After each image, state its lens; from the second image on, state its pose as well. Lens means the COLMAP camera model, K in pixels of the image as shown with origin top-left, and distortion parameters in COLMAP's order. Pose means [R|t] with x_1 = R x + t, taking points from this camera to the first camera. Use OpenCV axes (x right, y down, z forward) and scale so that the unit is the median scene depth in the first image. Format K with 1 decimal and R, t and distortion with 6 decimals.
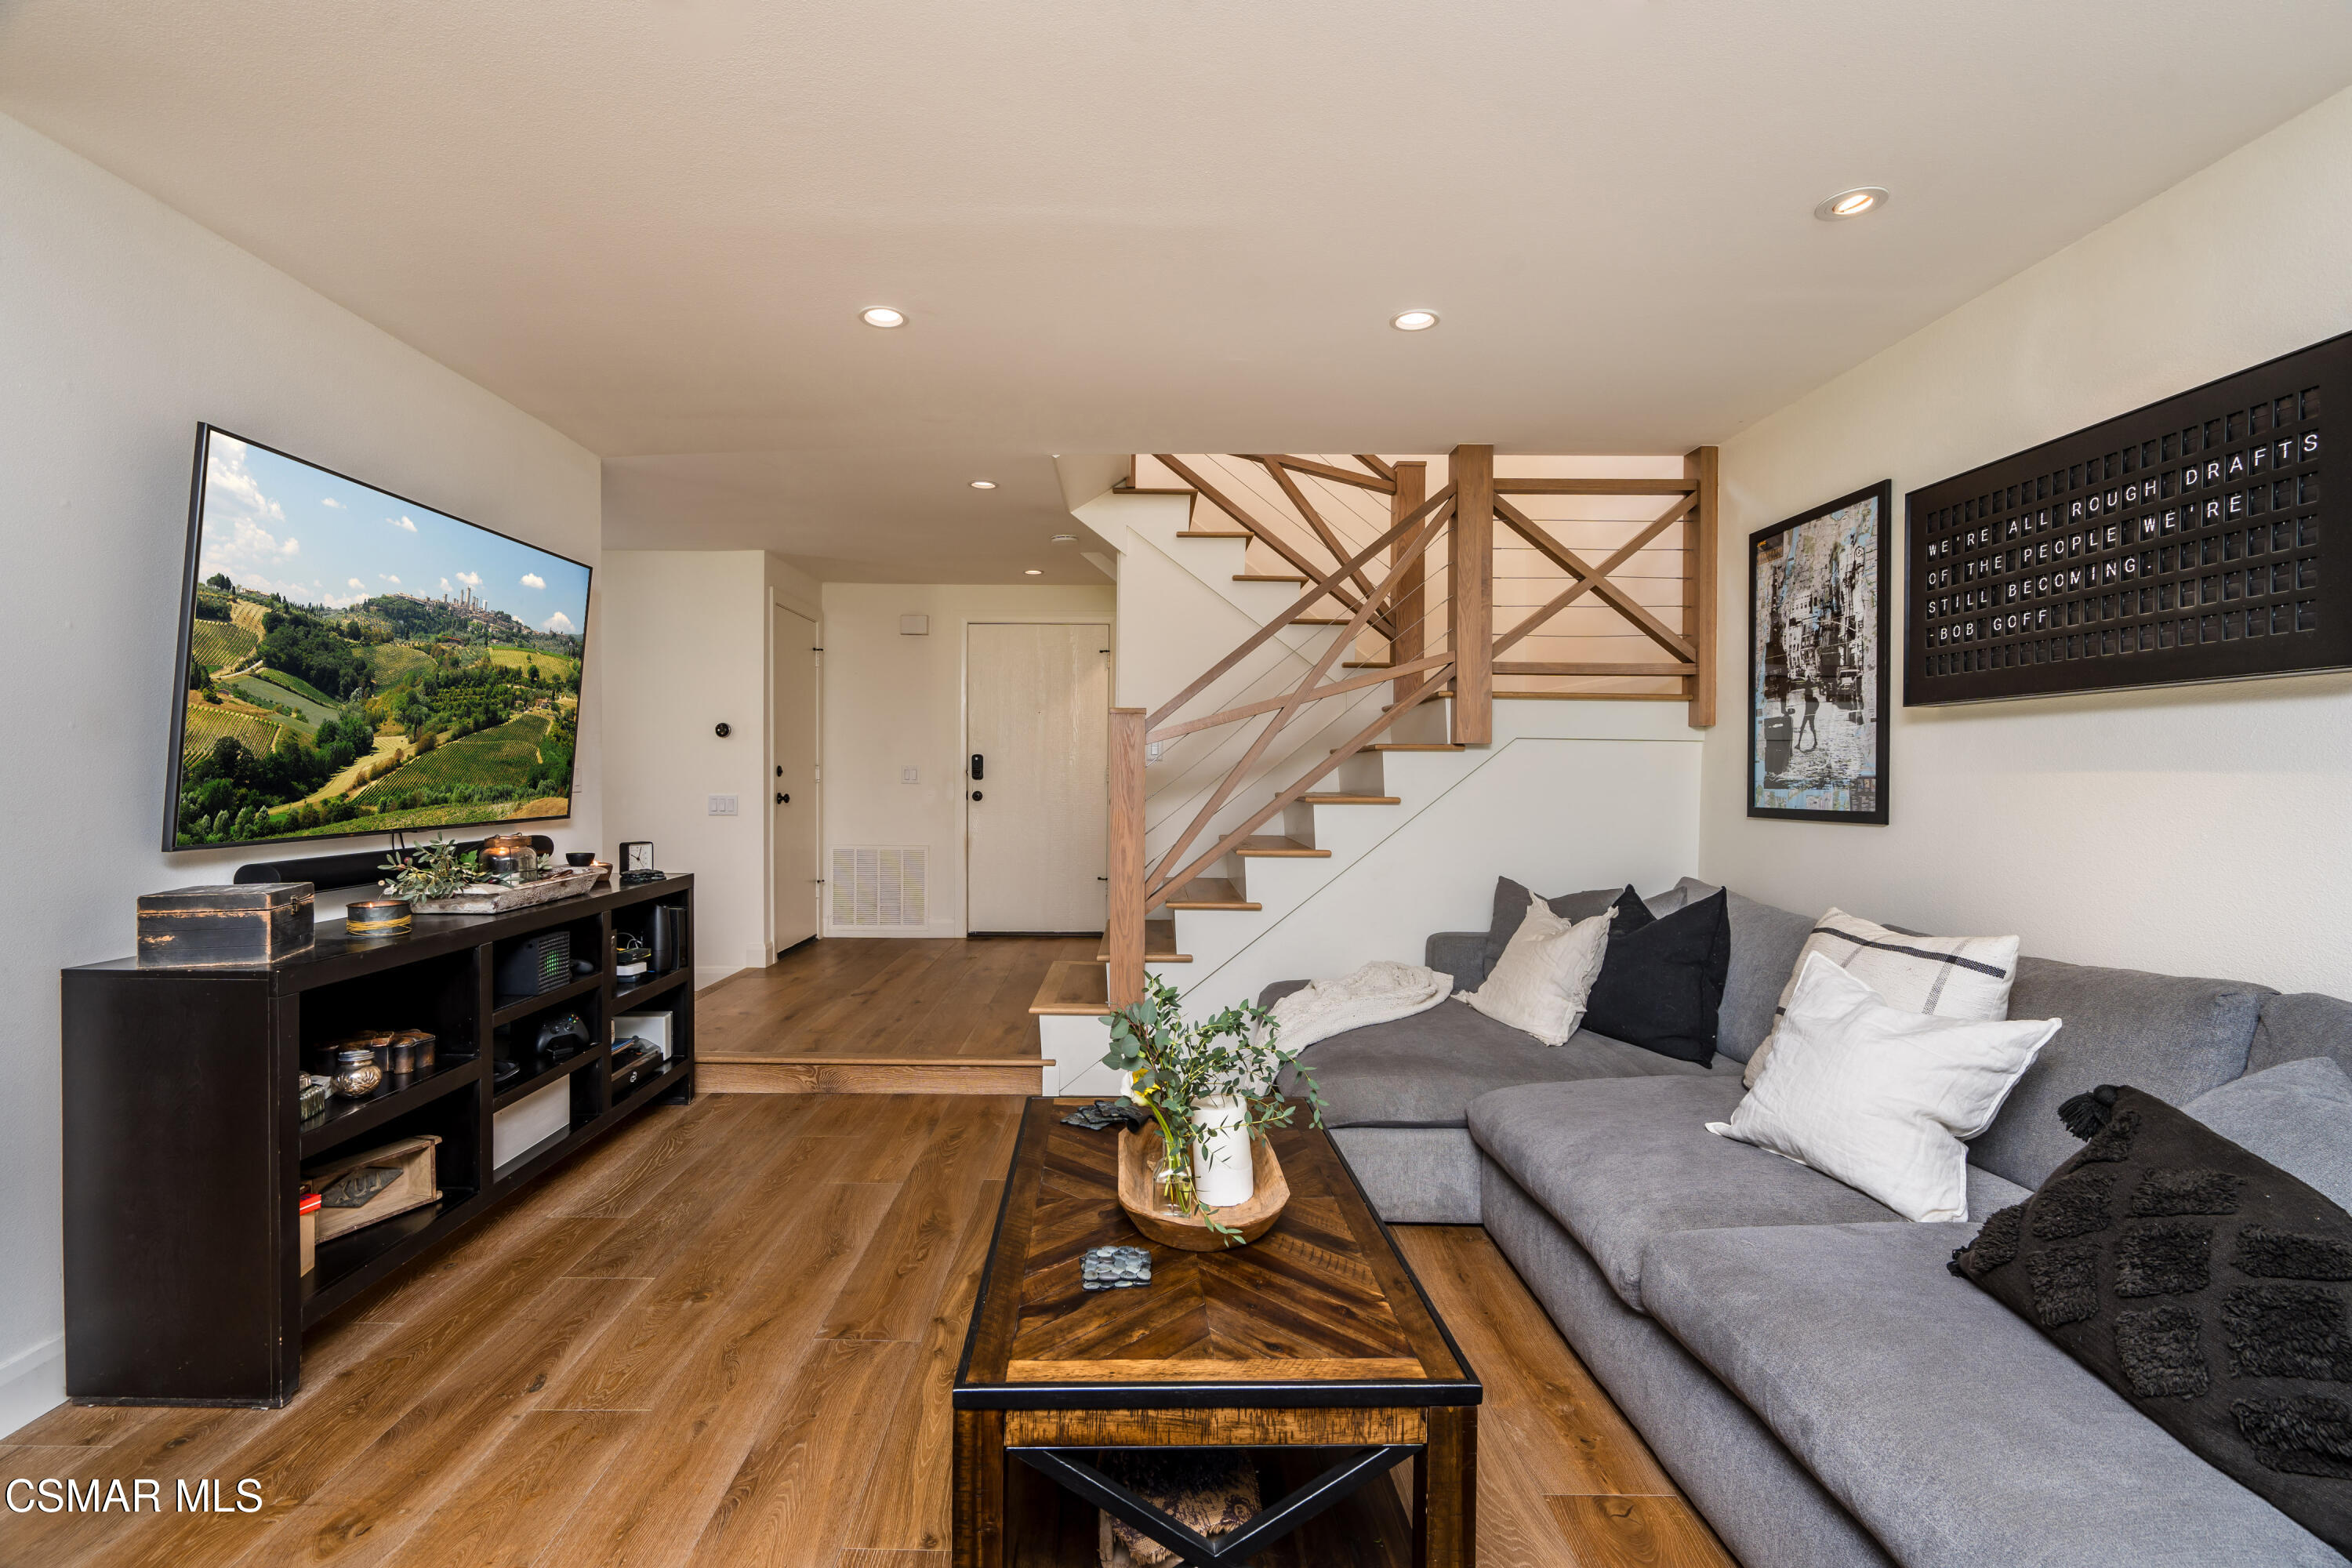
lens RADIAL K [[1109.2, 0, 1119.7], [0, 1109.2, 775.3], [0, 0, 1]] dist [-0.022537, 0.003474]
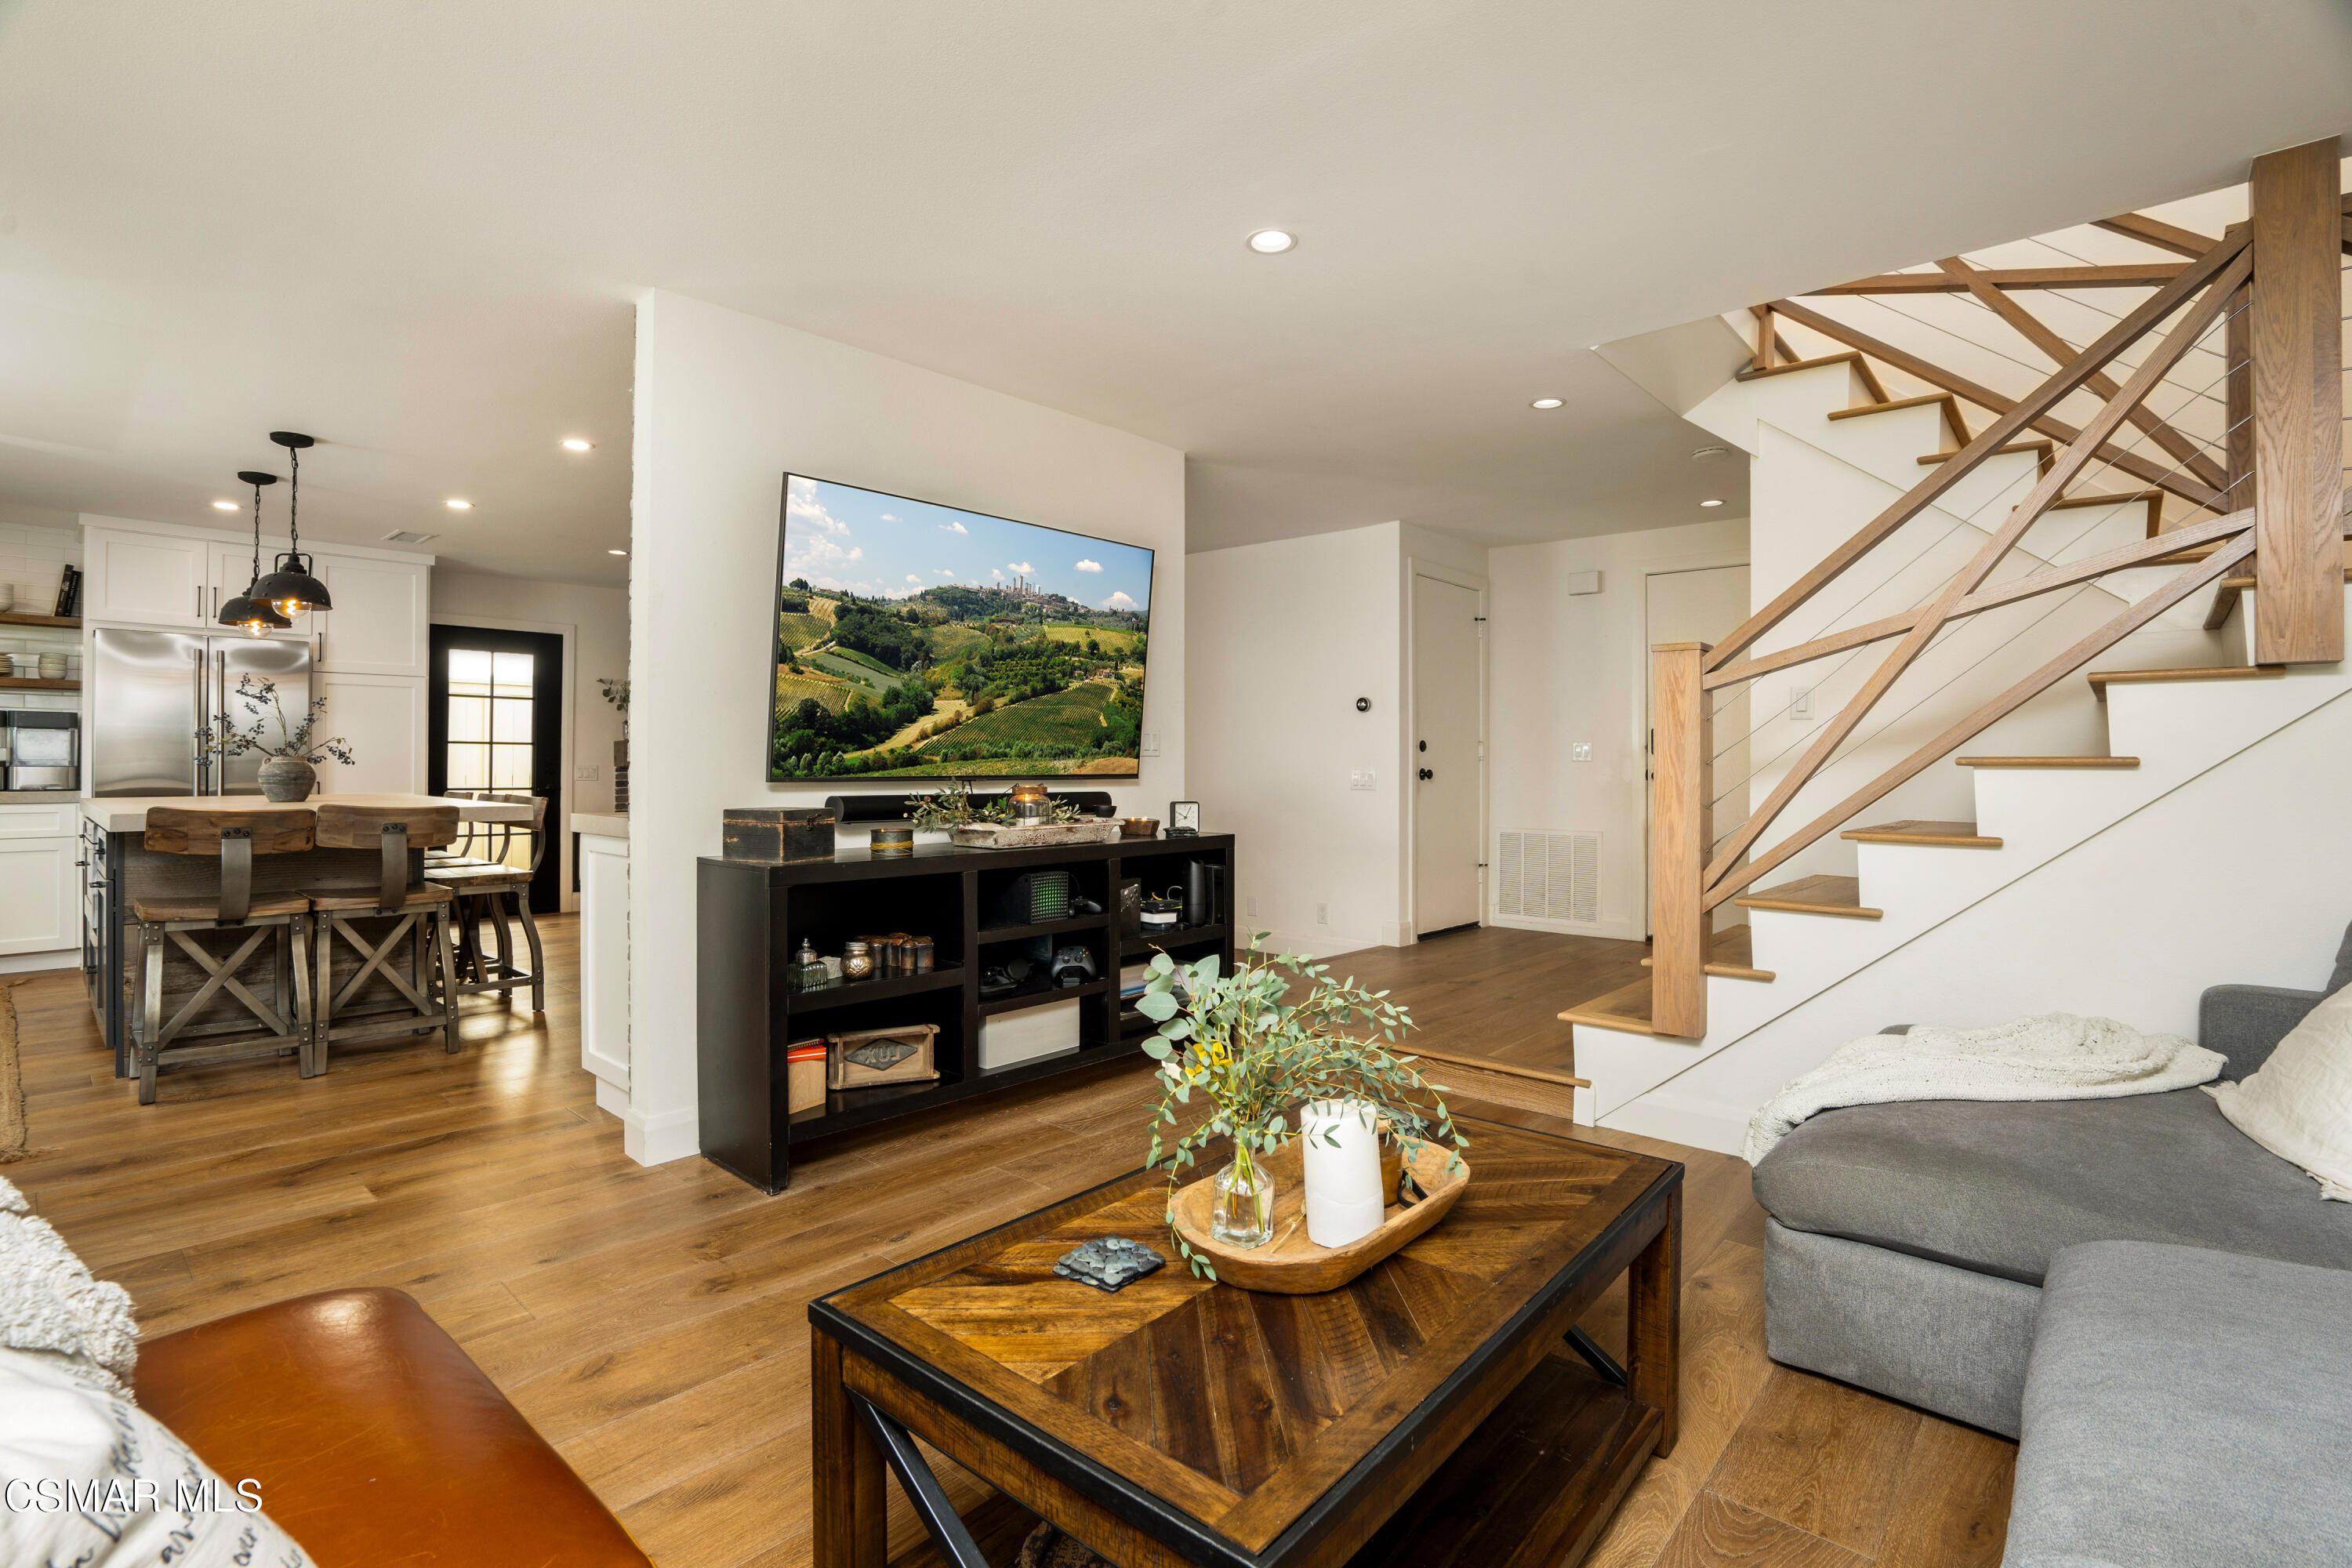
lens RADIAL K [[1109.2, 0, 1081.8], [0, 1109.2, 733.9], [0, 0, 1]] dist [-0.022537, 0.003474]
pose [[0.732083, -0.012432, -0.681102, 0.295339], [-0.008539, 0.999587, -0.027424, 0.035245], [0.681162, 0.025893, 0.731675, 0.190053]]
